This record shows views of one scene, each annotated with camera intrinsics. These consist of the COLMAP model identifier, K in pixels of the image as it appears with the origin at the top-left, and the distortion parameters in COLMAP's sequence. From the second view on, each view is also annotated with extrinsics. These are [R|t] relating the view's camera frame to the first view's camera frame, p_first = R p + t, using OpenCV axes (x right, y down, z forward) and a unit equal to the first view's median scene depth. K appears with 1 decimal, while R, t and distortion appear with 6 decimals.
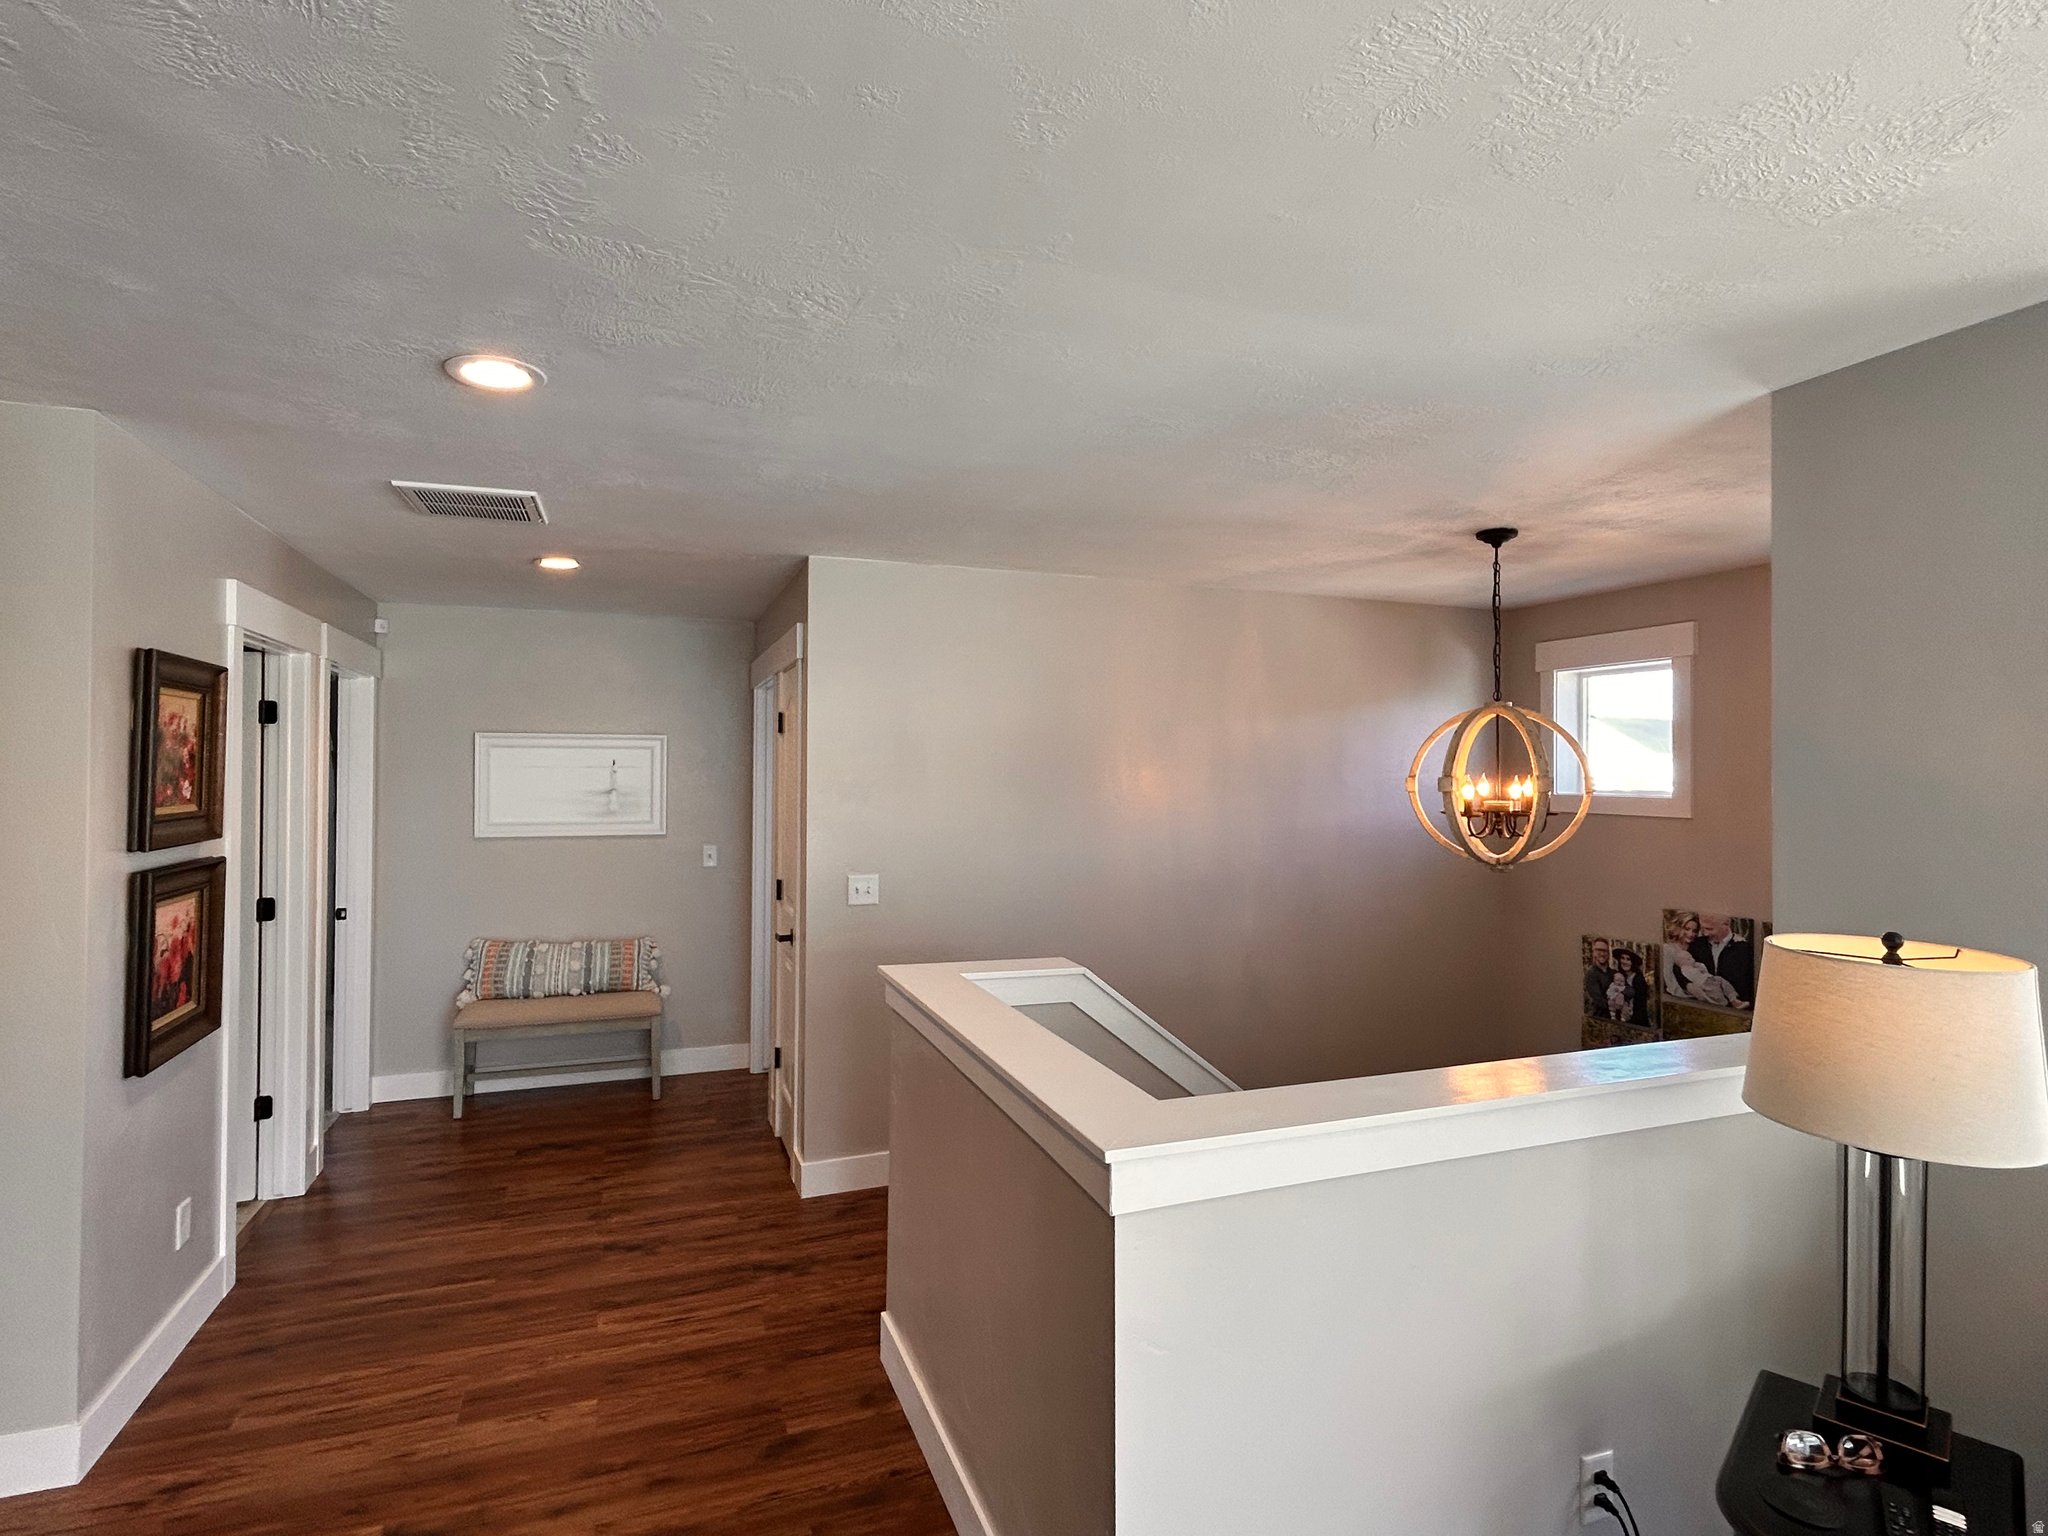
lens RADIAL K [[1038.0, 0, 1022.2], [0, 1038.0, 758.7], [0, 0, 1]] dist [-0.004144, -0.000333]
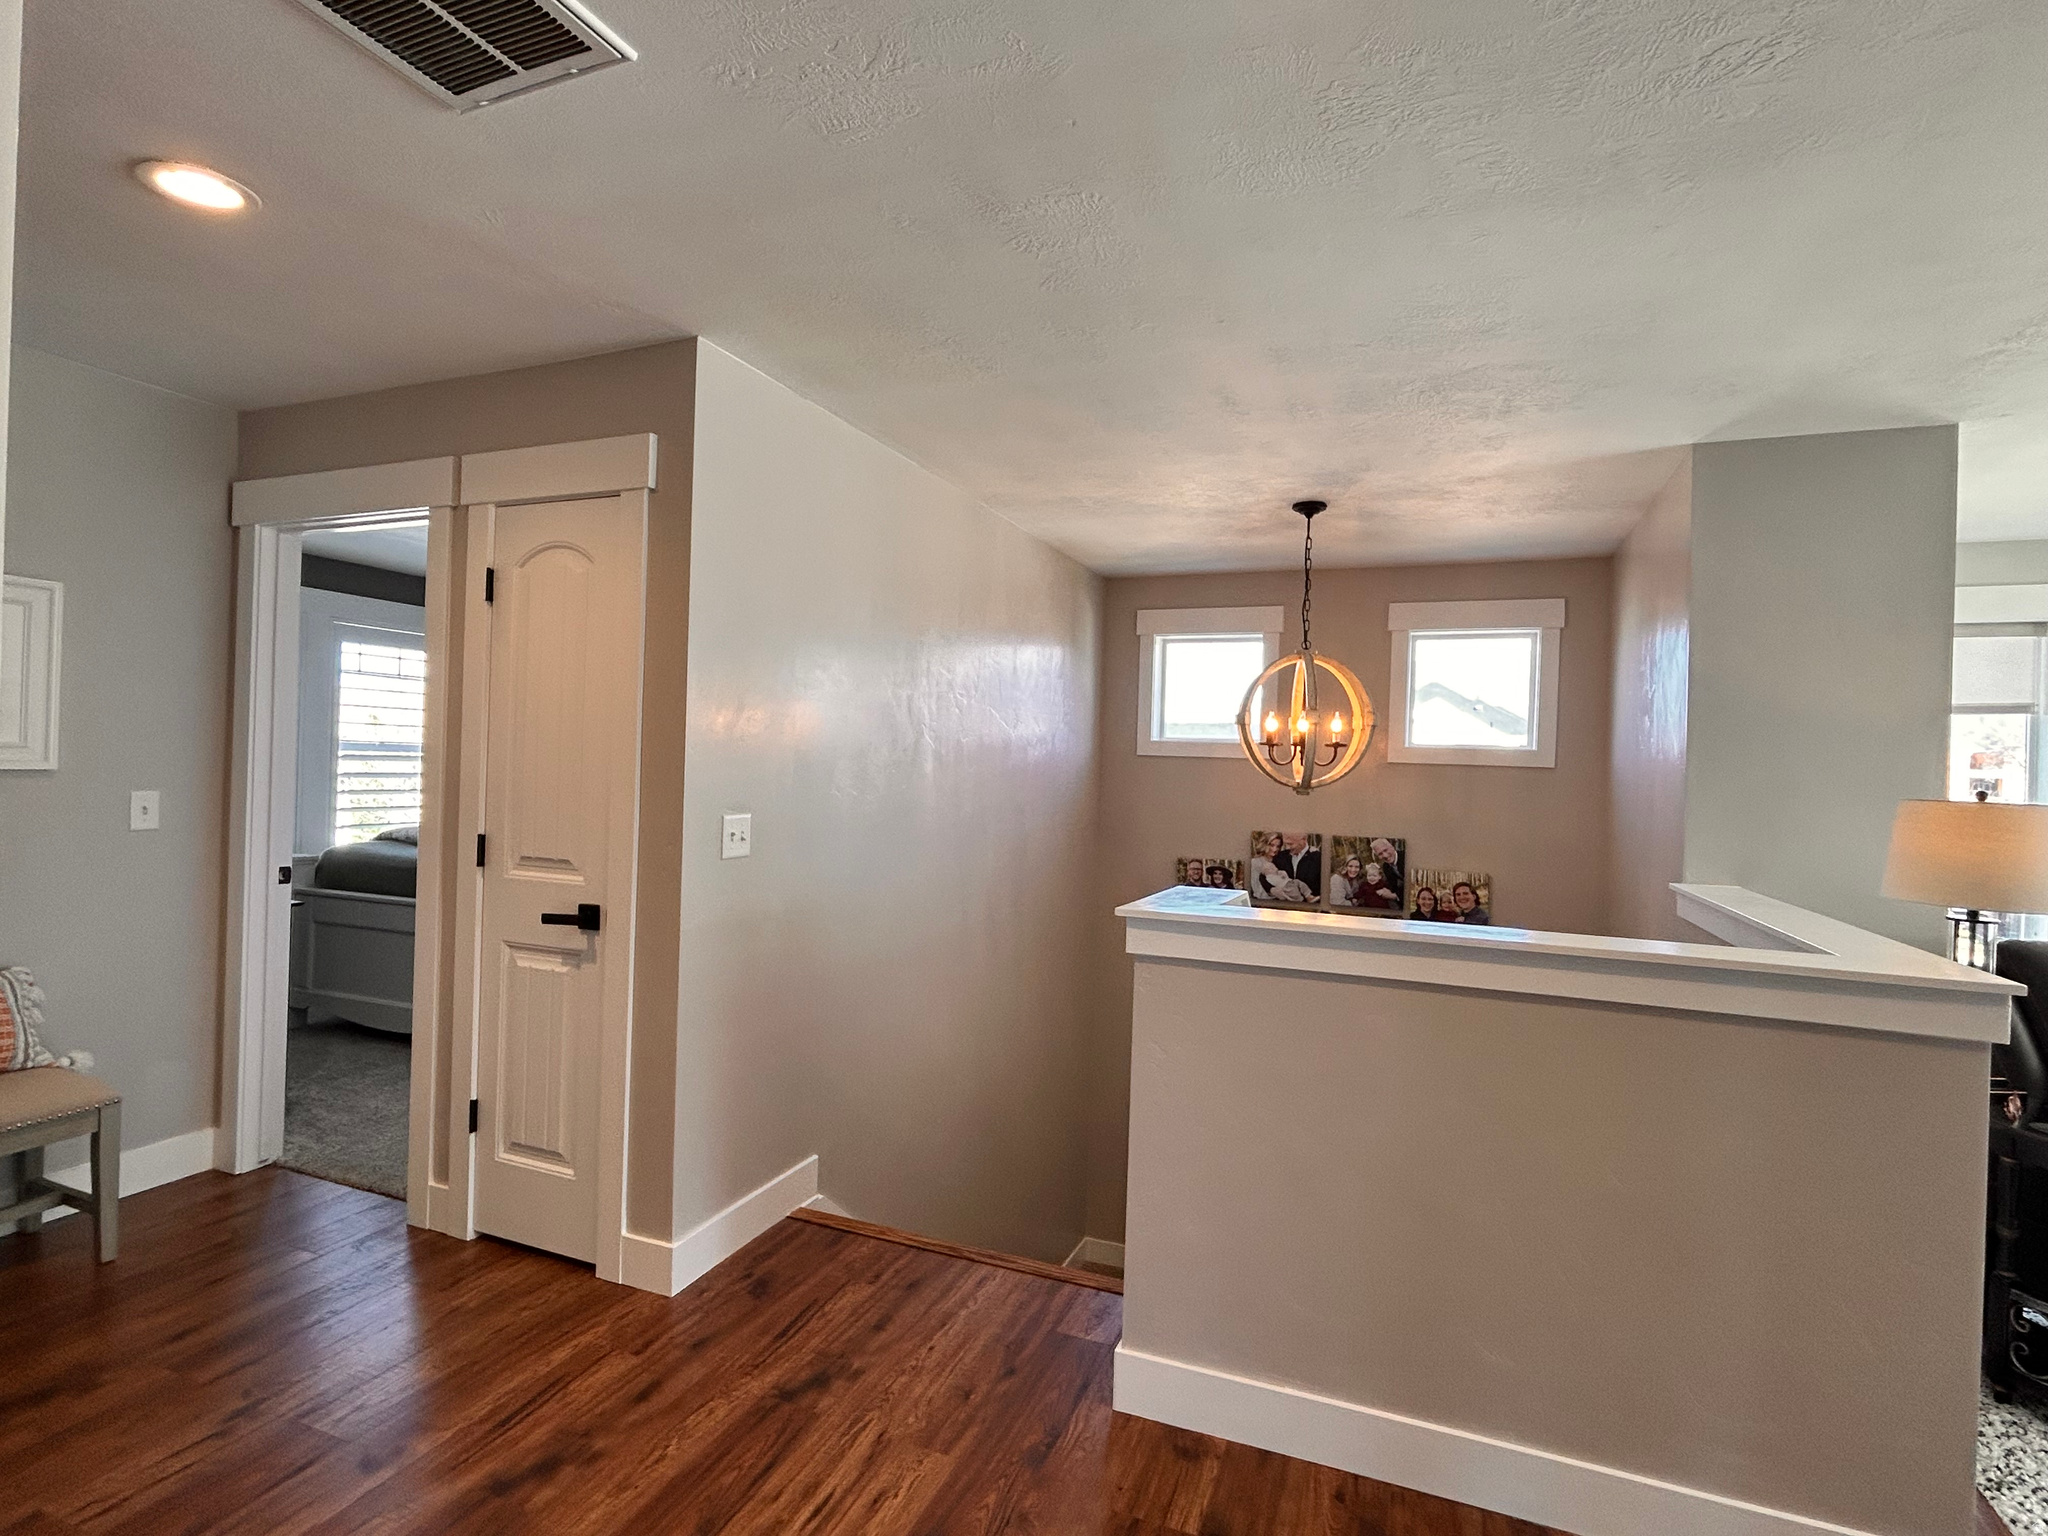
lens RADIAL K [[1032.2, 0, 1015.5], [0, 1032.2, 764.8], [0, 0, 1]] dist [0.001391, 0.000217]
pose [[0.681783, 0.014772, 0.731405, -0.503885], [-0.036605, 0.999233, 0.013940, 0.057434], [-0.730638, -0.036277, 0.681801, 0.358640]]
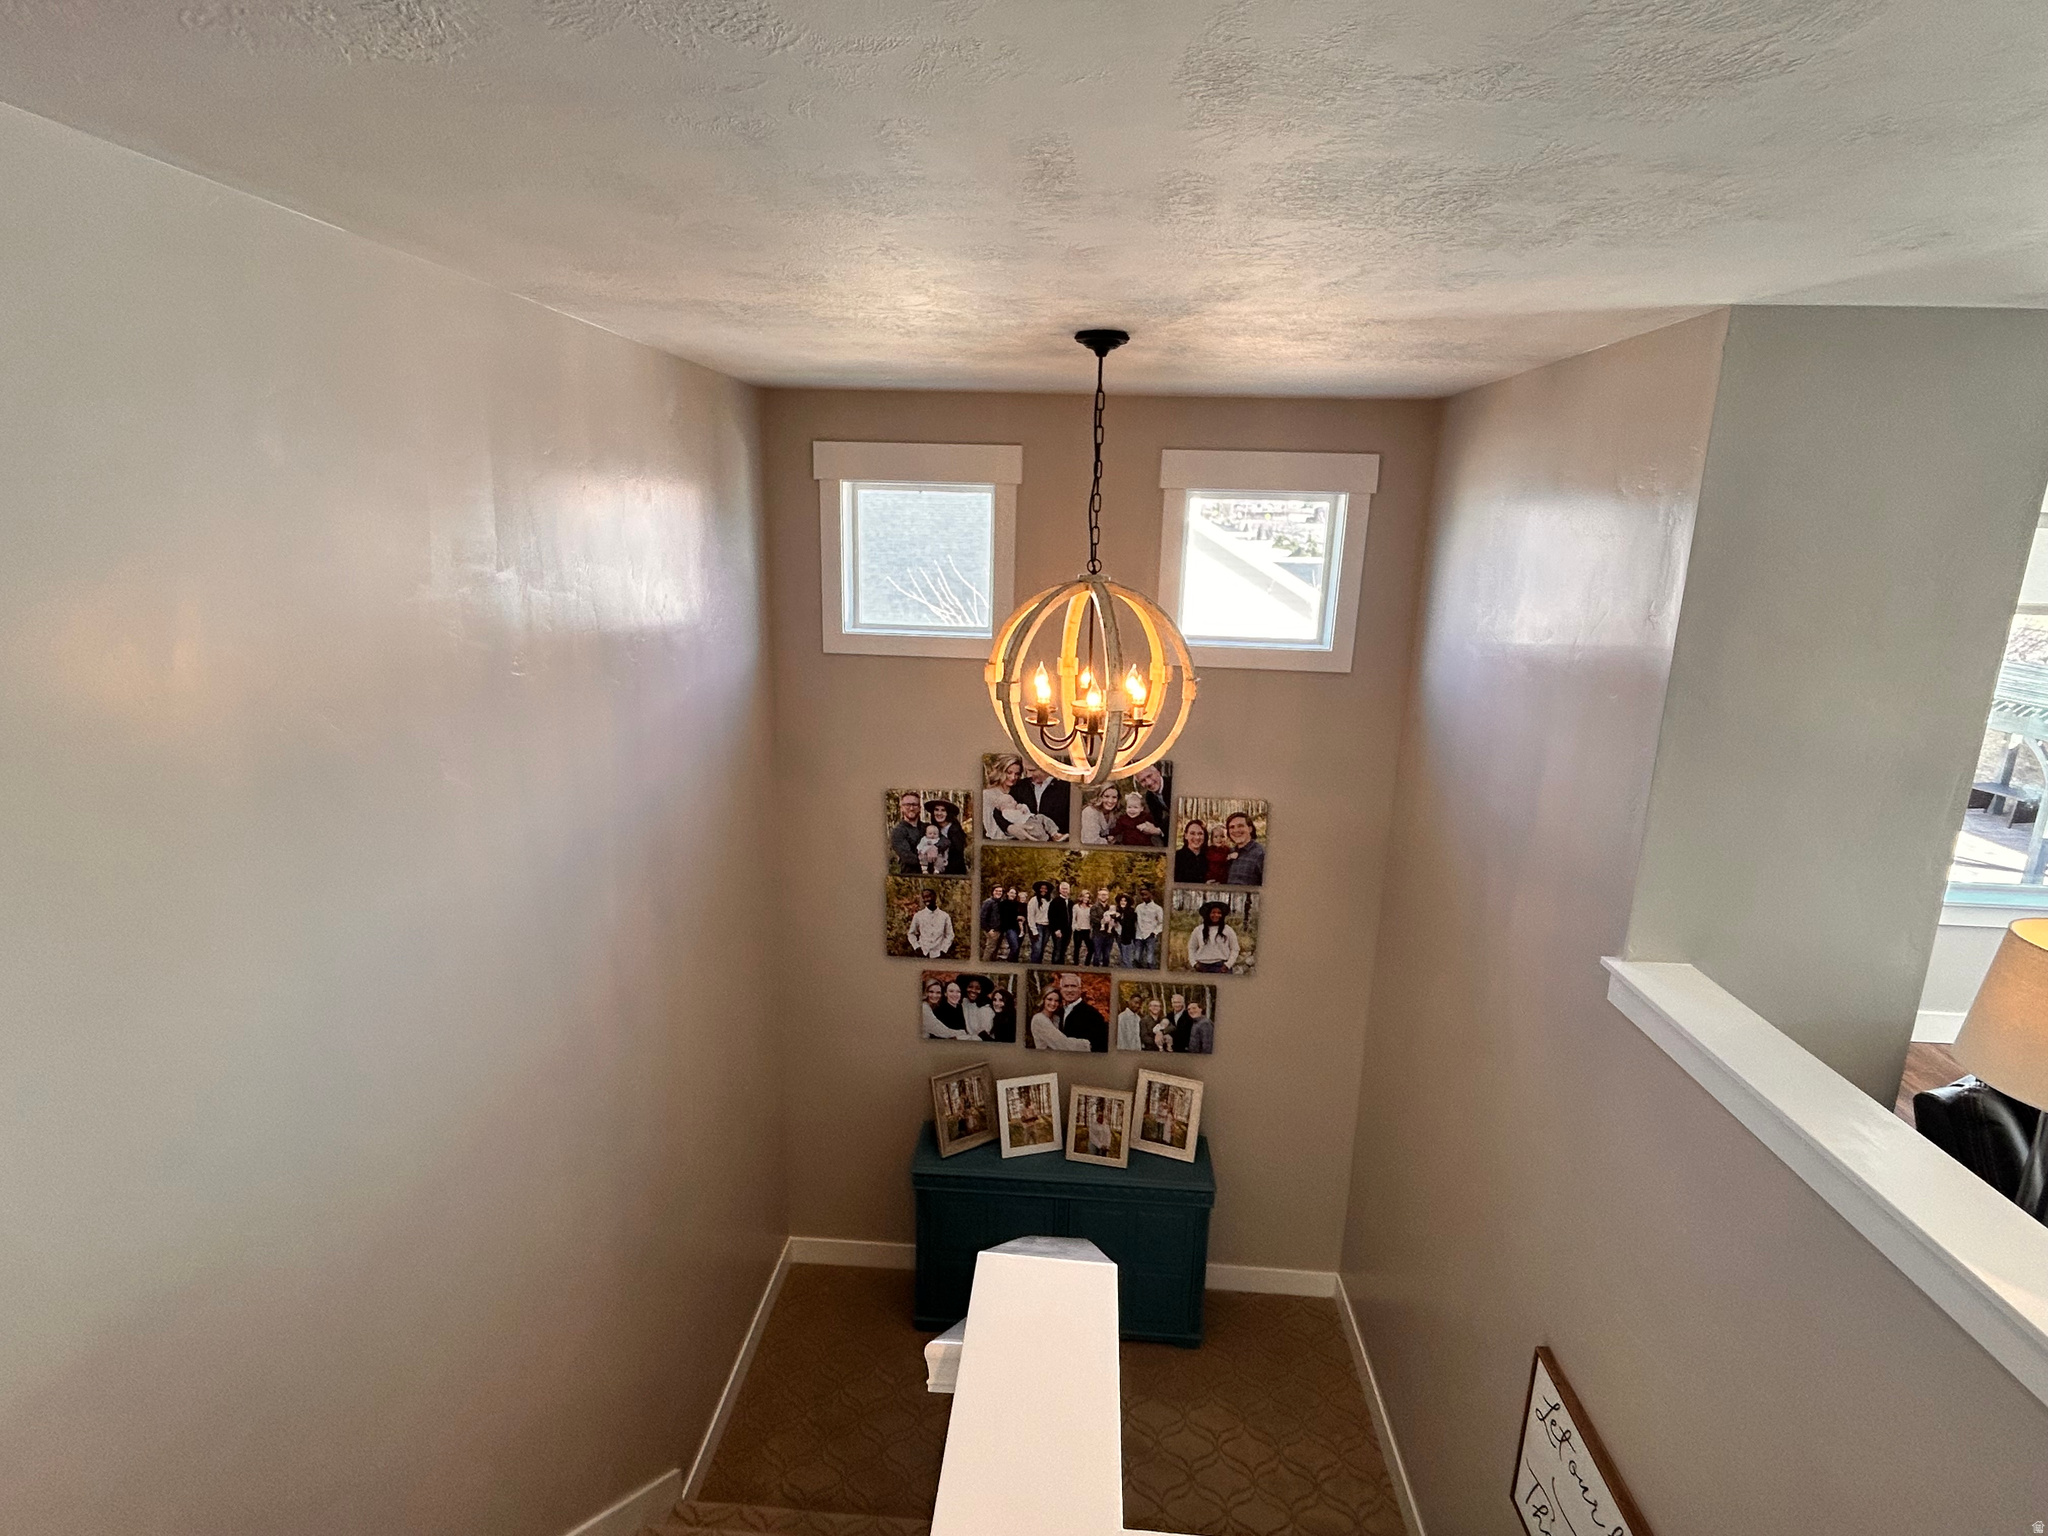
lens RADIAL K [[1032.2, 0, 1015.5], [0, 1032.2, 764.8], [0, 0, 1]] dist [0.001391, 0.000217]
pose [[0.418329, -0.213354, 0.882882, -0.215638], [-0.034501, 0.967587, 0.250171, -0.086810], [-0.907640, -0.135114, 0.397409, 0.597149]]
